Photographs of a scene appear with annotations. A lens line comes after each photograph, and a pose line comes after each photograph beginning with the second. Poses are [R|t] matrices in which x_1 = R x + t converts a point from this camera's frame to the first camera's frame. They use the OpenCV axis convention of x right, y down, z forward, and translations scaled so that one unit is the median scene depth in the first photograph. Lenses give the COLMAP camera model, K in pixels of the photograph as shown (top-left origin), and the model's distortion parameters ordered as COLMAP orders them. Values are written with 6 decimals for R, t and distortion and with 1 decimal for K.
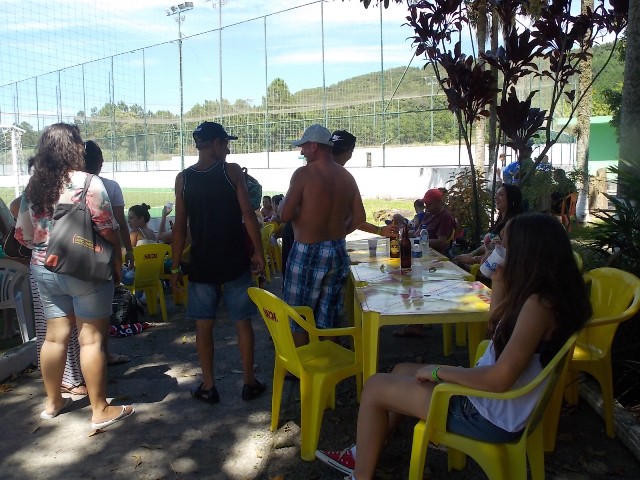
lens RADIAL K [[507.6, 0, 320.0], [0, 507.6, 240.0], [0, 0, 1]] dist [-0.004525, -0.002612]
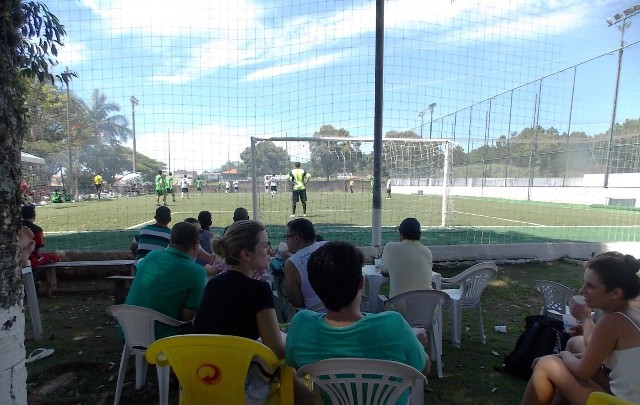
lens RADIAL K [[432.7, 0, 320.0], [0, 432.7, 202.5], [0, 0, 1]] dist [-0.002911, -0.001863]
pose [[0.677596, 0.054556, -0.733408, -0.051083], [-0.124348, 0.991386, -0.041138, -0.016721], [0.724846, 0.119073, 0.678542, 0.093963]]
